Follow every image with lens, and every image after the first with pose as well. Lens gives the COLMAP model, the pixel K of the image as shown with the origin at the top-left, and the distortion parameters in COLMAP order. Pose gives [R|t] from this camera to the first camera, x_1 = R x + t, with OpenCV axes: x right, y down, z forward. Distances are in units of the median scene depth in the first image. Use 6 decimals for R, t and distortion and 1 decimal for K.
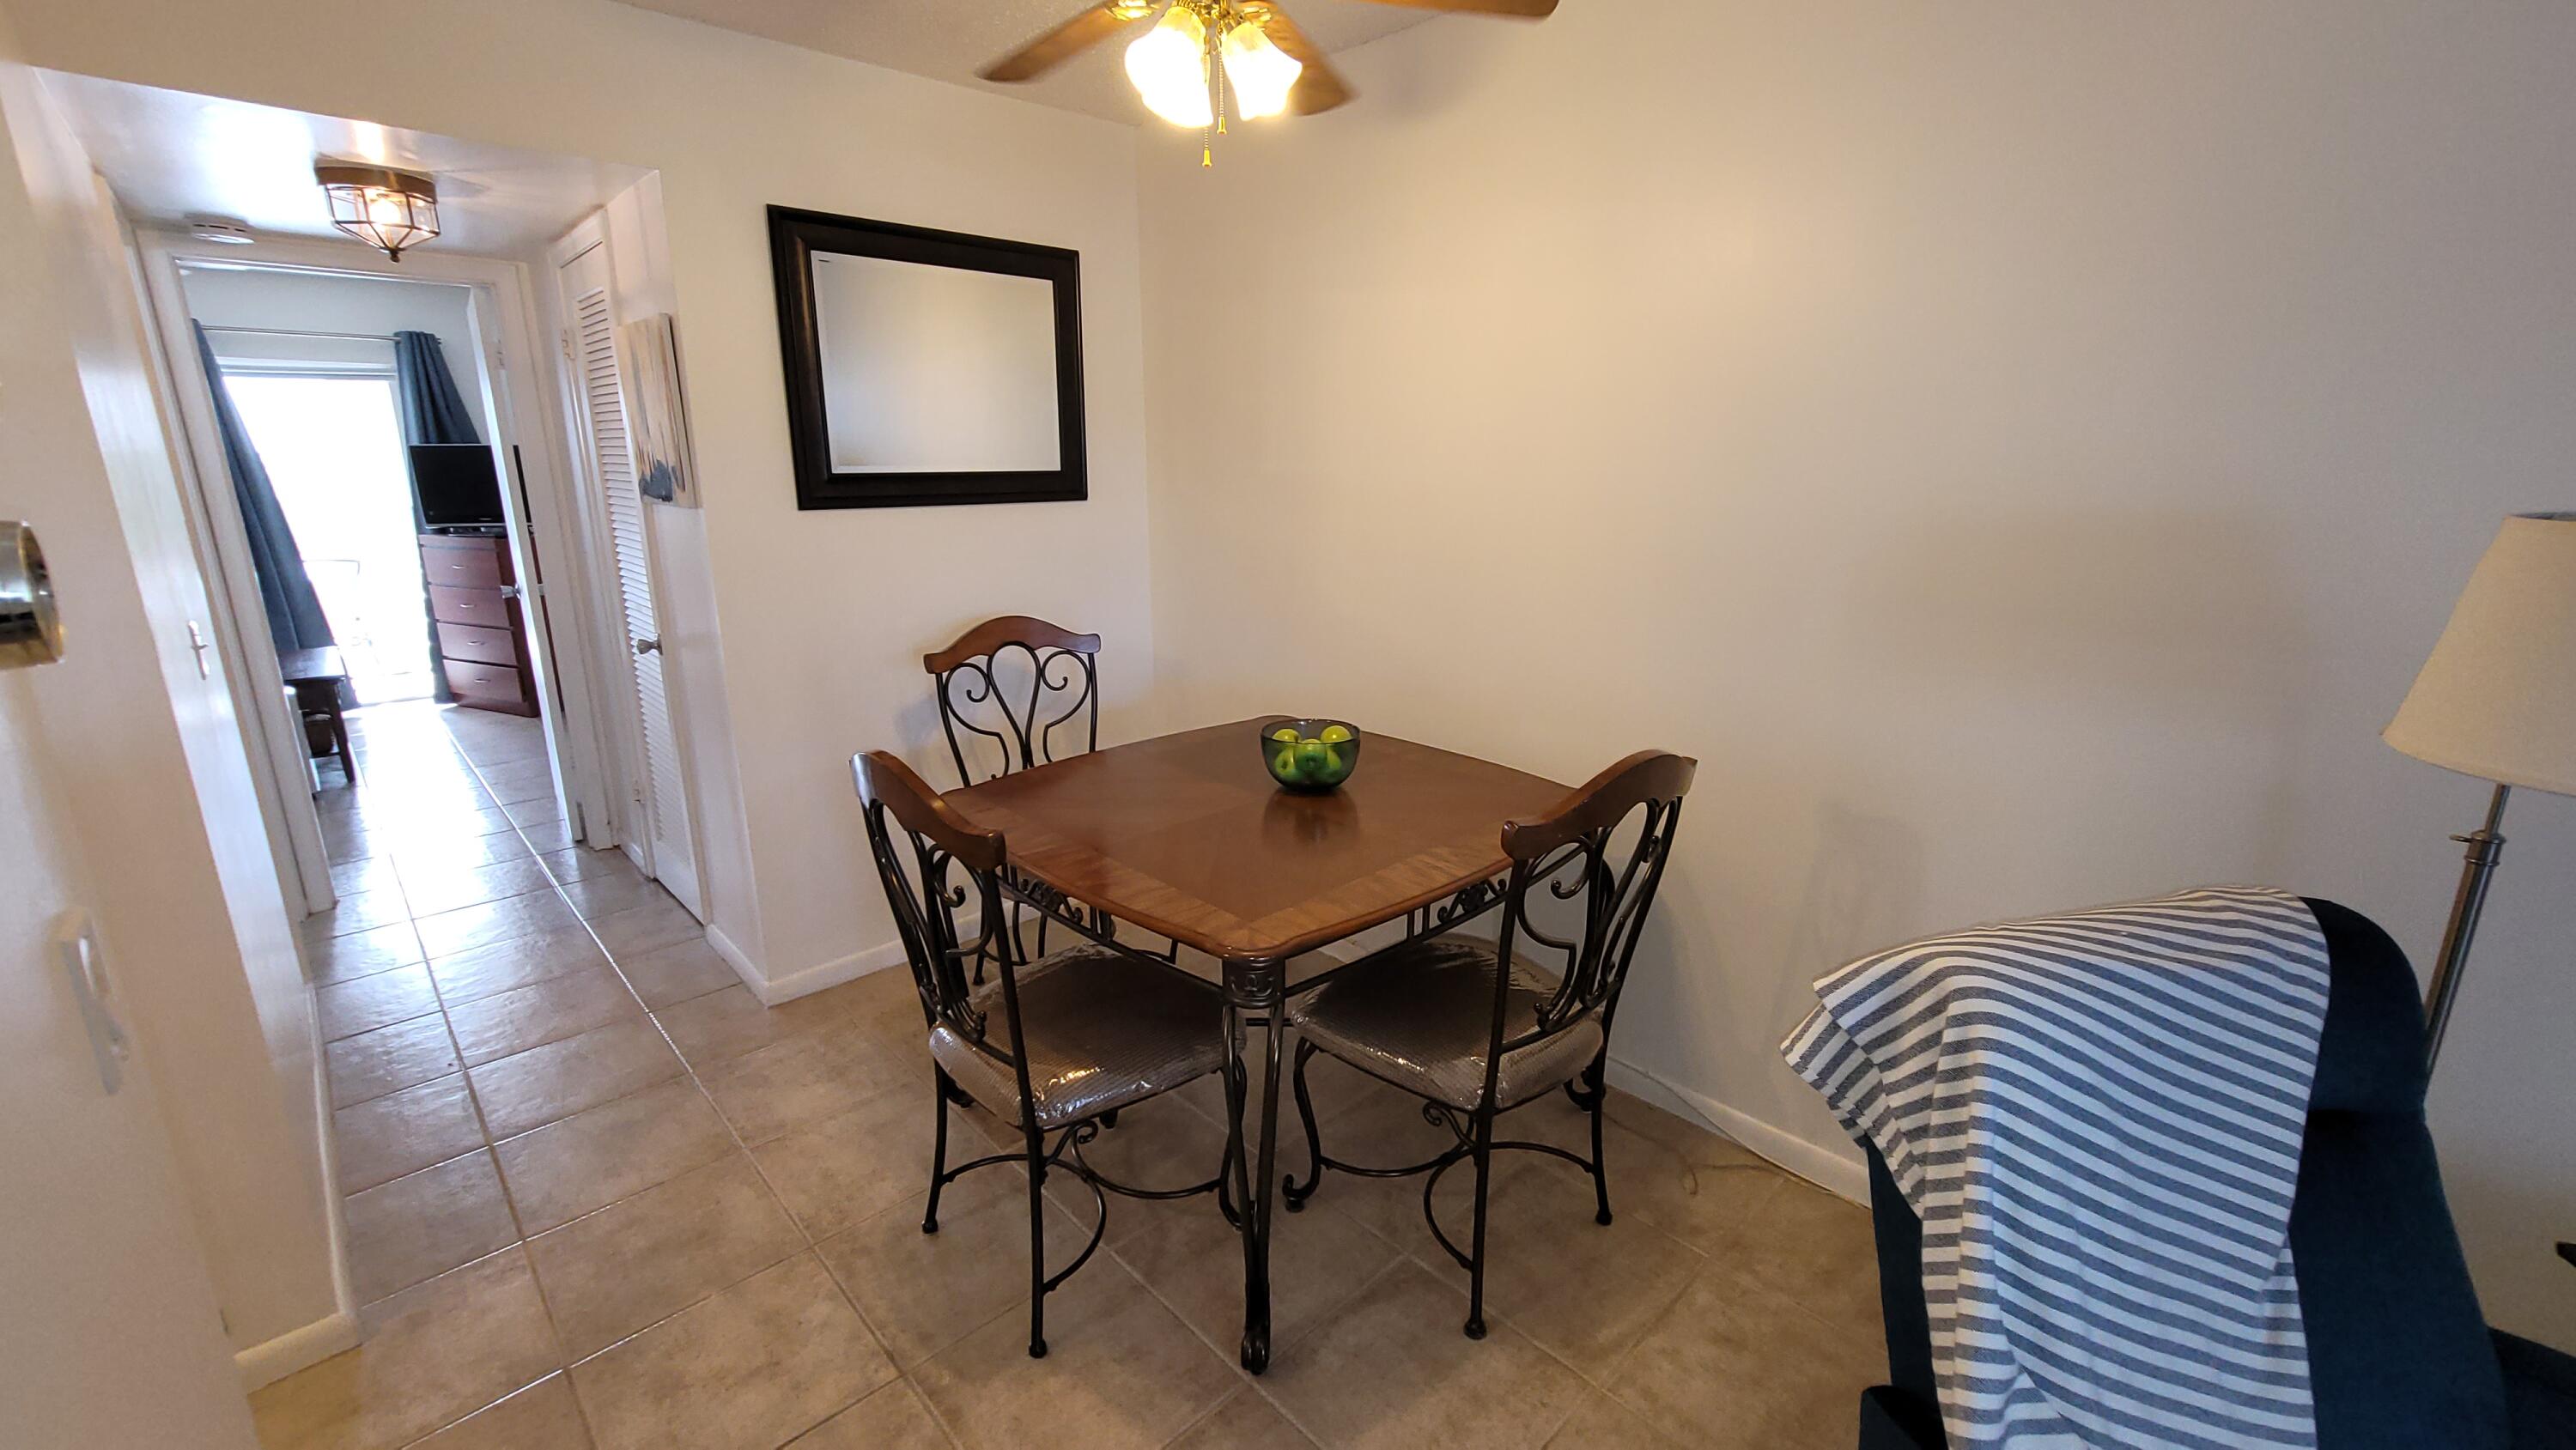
lens RADIAL K [[1055.1, 0, 1288.0], [0, 1055.1, 725.0], [0, 0, 1]] dist [-0.002461, 0.000281]
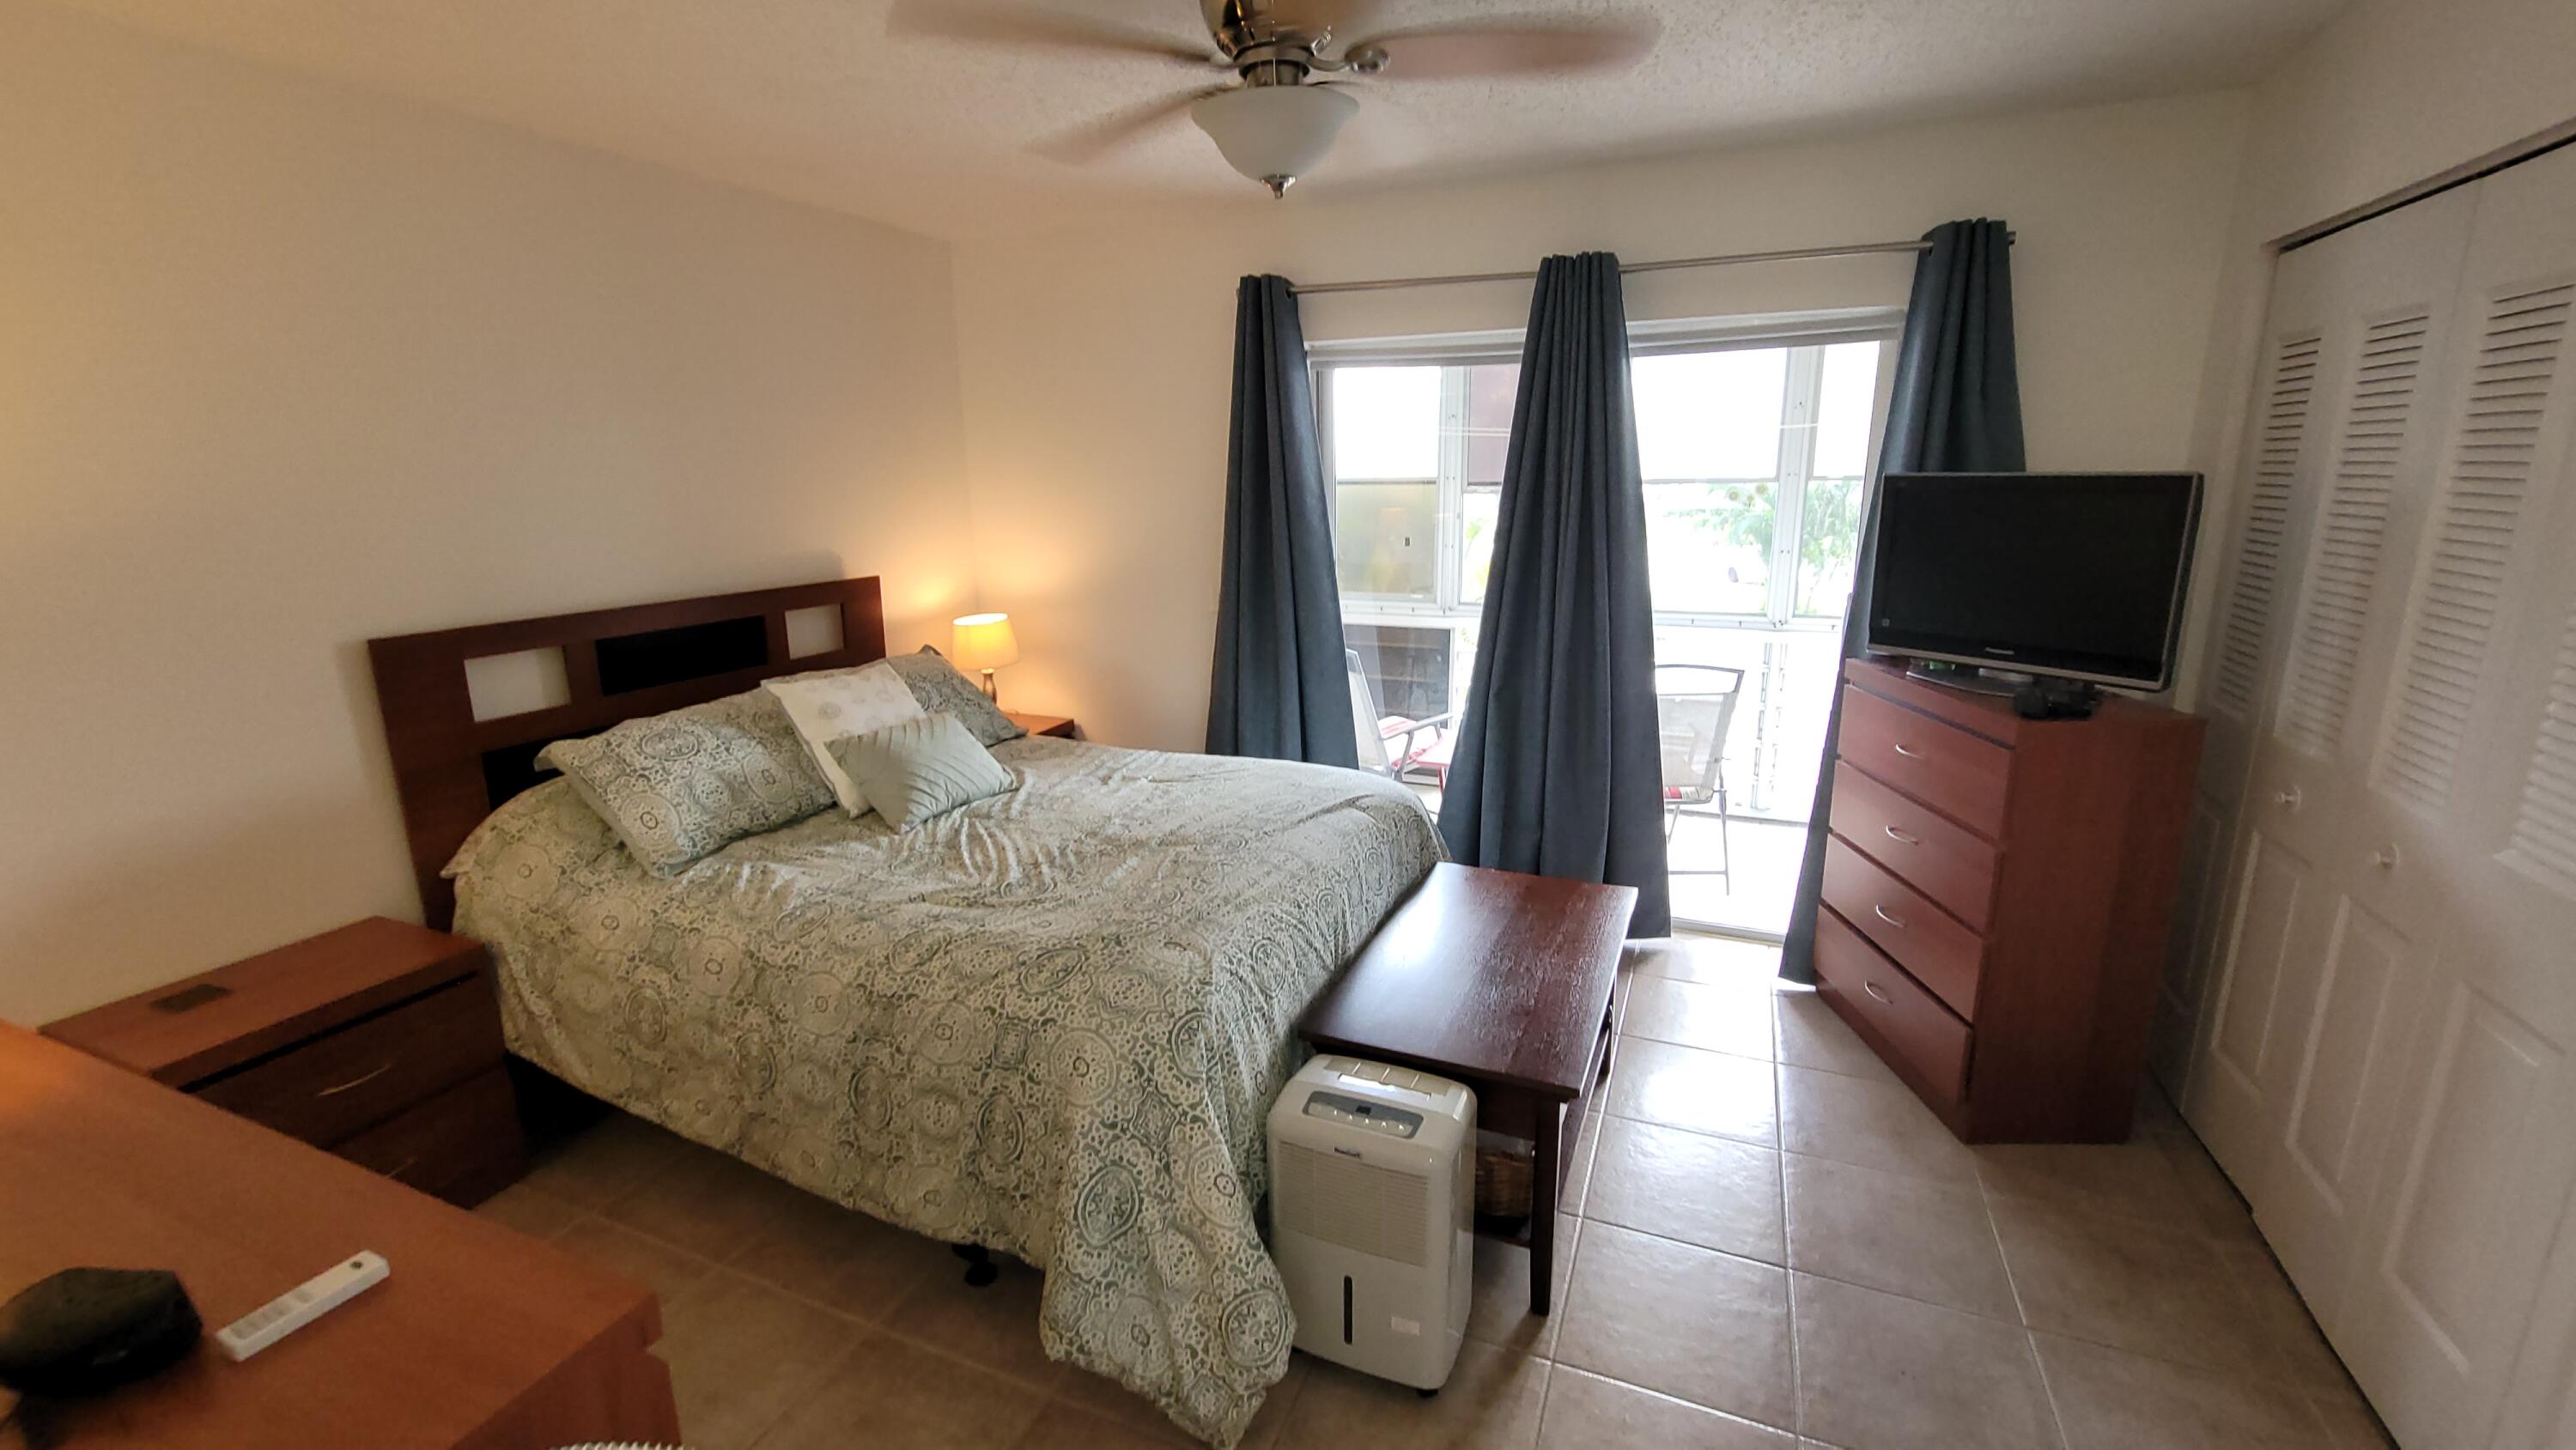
lens RADIAL K [[1055.1, 0, 1288.0], [0, 1055.1, 725.0], [0, 0, 1]] dist [-0.002461, 0.000281]
pose [[0.392443, 0.197614, -0.898297, -0.487574], [-0.215443, 0.969227, 0.119096, -0.155079], [0.894188, 0.146793, 0.422941, 0.572542]]
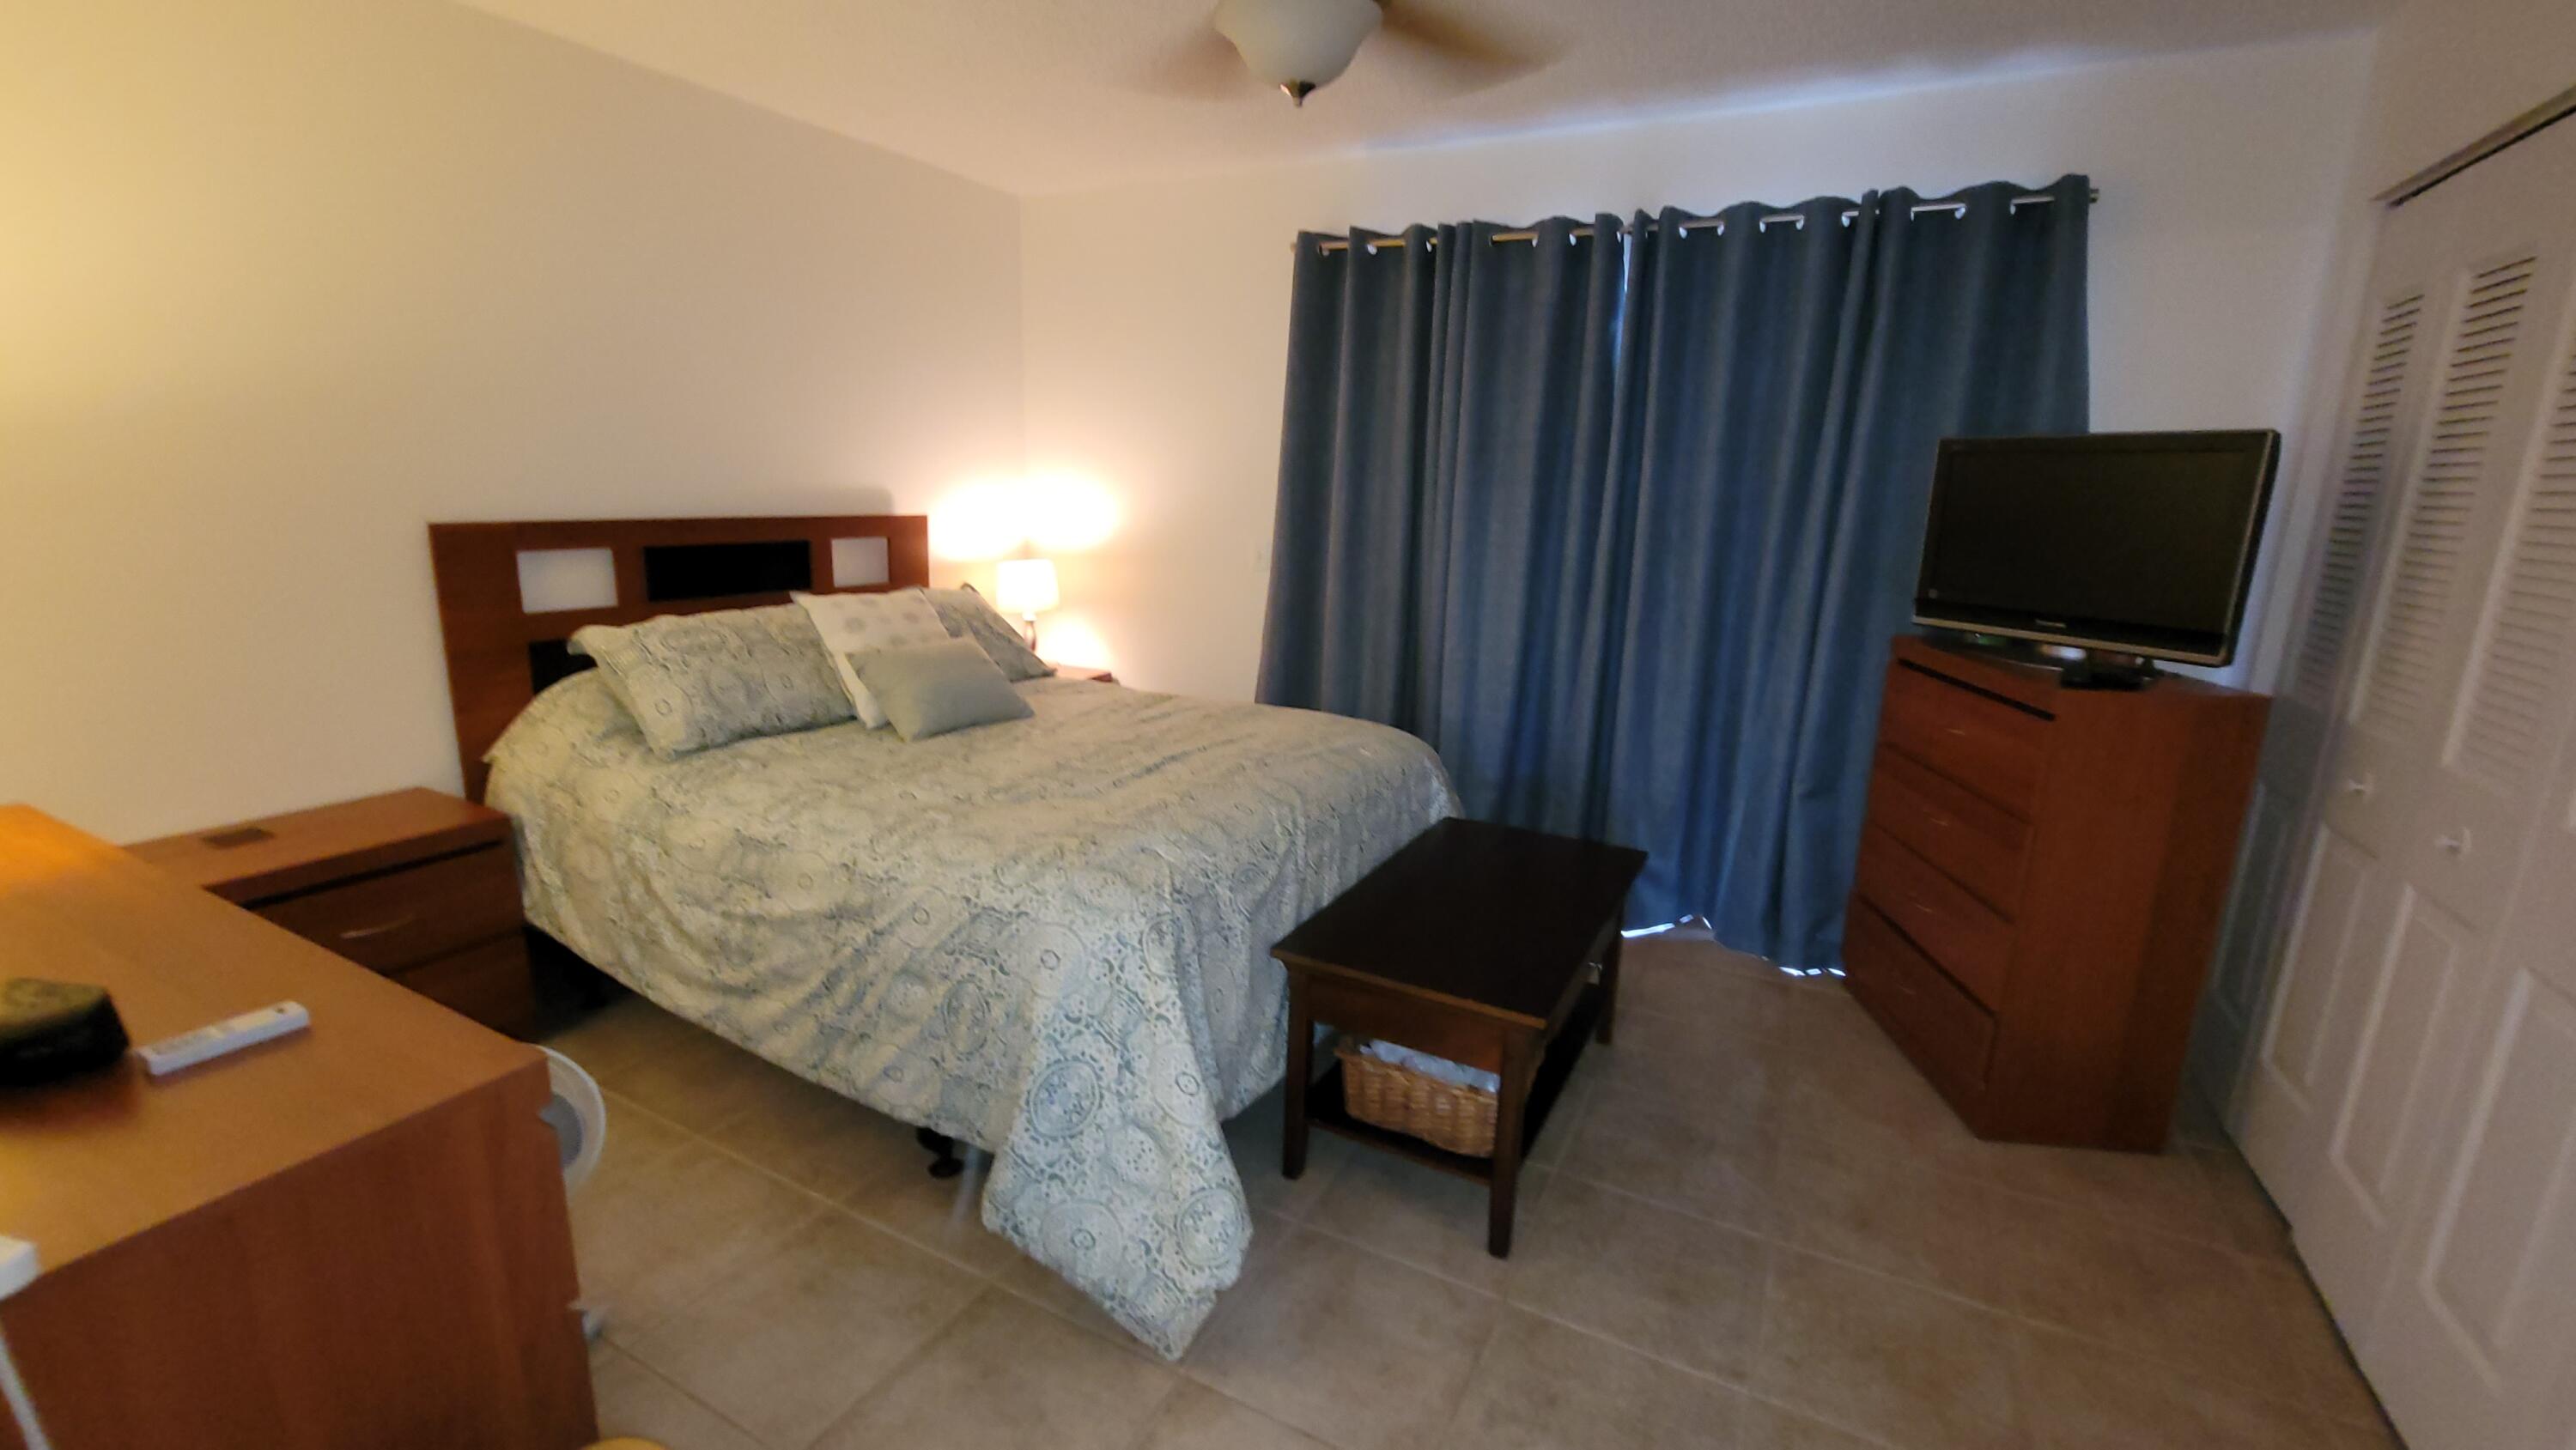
lens RADIAL K [[1056.7, 0, 1288.0], [0, 1056.7, 725.0], [0, 0, 1]] dist [0.000121, -0.000374]
pose [[0.319941, 0.213081, -0.923165, -0.477108], [-0.268907, 0.954734, 0.127172, -0.135071], [0.908475, 0.207558, 0.362758, 0.597139]]
